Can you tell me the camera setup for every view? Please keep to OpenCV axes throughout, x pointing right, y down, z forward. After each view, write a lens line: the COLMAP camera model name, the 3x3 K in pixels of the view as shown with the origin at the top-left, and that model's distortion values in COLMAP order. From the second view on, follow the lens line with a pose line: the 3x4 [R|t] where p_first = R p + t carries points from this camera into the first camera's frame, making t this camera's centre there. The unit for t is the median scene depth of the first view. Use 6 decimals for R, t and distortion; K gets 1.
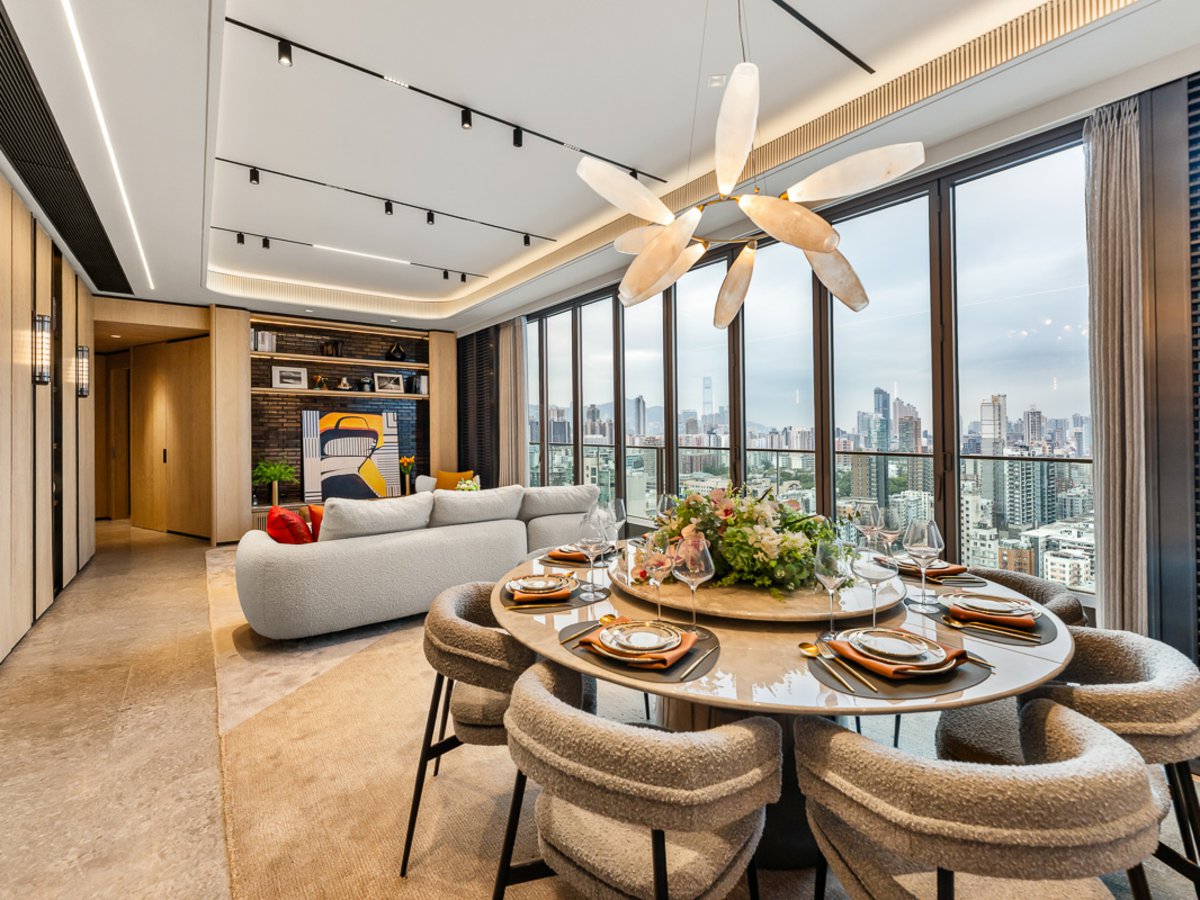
lens RADIAL K [[547.7, 0, 600.6], [0, 547.7, 420.5], [0, 0, 1]] dist [-0.001791, -0.000123]
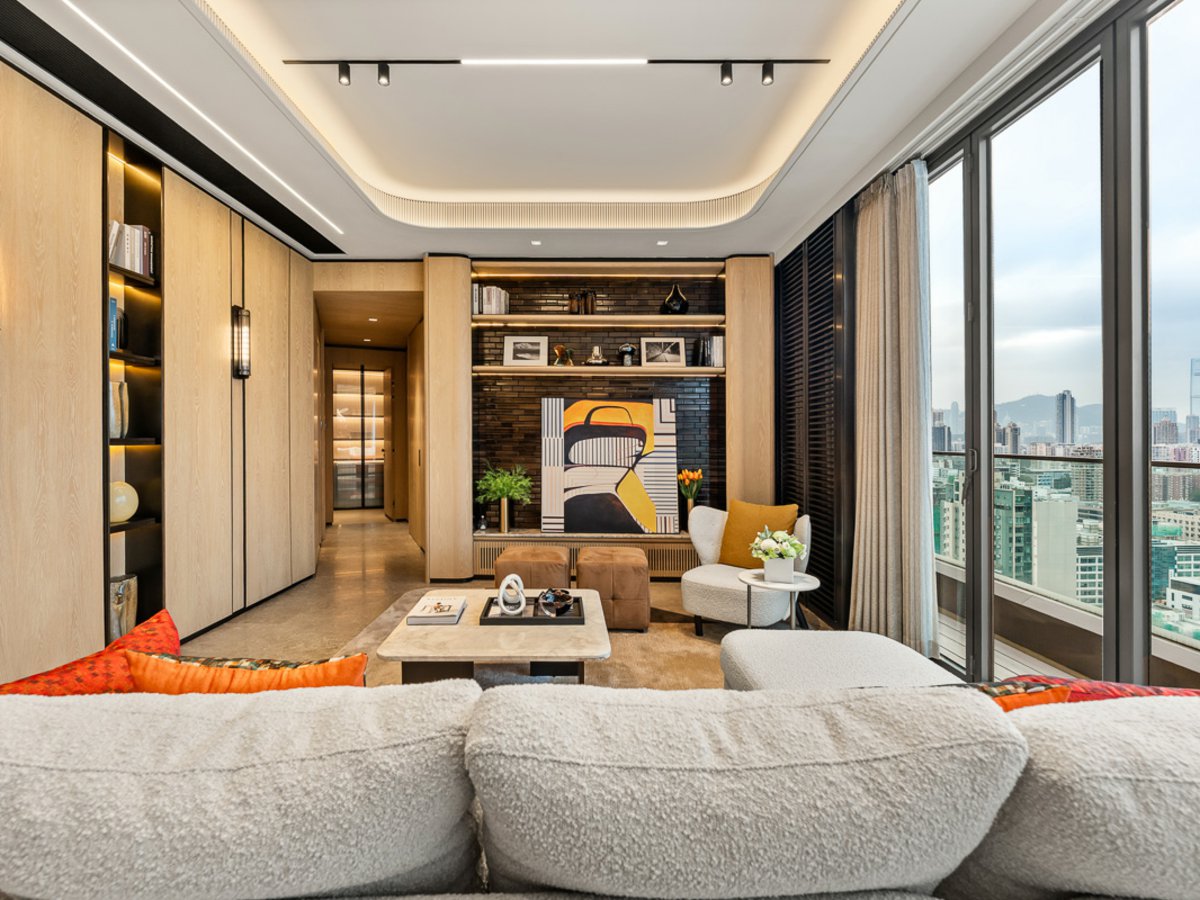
lens RADIAL K [[553.2, 0, 575.8], [0, 553.2, 439.3], [0, 0, 1]] dist [-0.000100, -0.000390]
pose [[0.795258, 0.008975, -0.606205, -0.083900], [0.005476, 0.999743, 0.021985, 0.018474], [0.606246, -0.020804, 0.795005, 0.455156]]
